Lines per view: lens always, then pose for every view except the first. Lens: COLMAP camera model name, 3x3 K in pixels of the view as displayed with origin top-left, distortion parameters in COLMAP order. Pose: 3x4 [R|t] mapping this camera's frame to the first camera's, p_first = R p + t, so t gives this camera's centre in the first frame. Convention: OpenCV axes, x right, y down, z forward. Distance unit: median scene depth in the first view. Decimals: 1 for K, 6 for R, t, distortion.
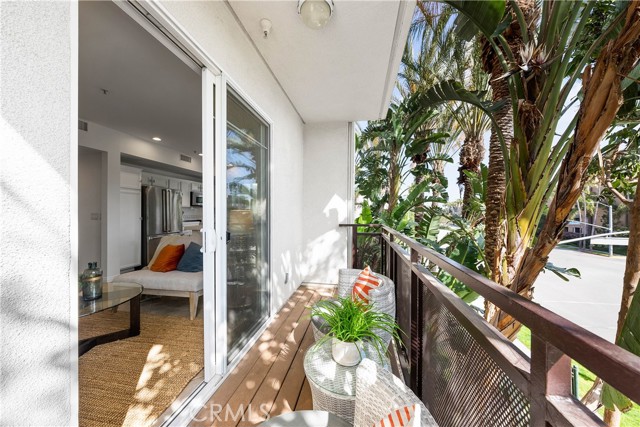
lens RADIAL K [[221.2, 0, 320.1], [0, 221.2, 214.1], [0, 0, 1]] dist [-0.002286, 0.000397]
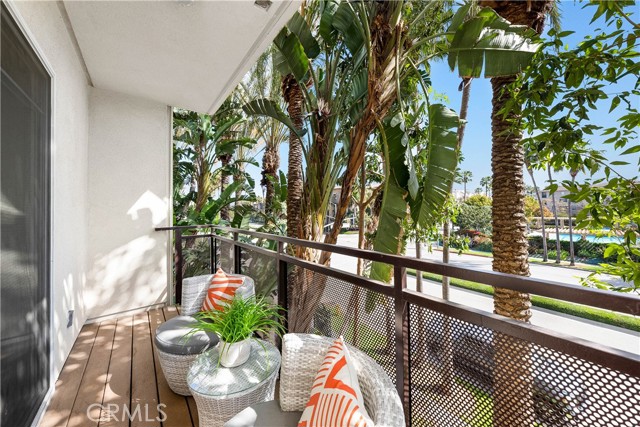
lens RADIAL K [[221.2, 0, 327.9], [0, 221.2, 206.3], [0, 0, 1]] dist [-0.002286, 0.000397]
pose [[0.645080, -0.003038, 0.764109, -0.115716], [0.023963, 0.999581, -0.016256, -0.004583], [-0.763739, 0.028797, 0.644882, 0.004714]]
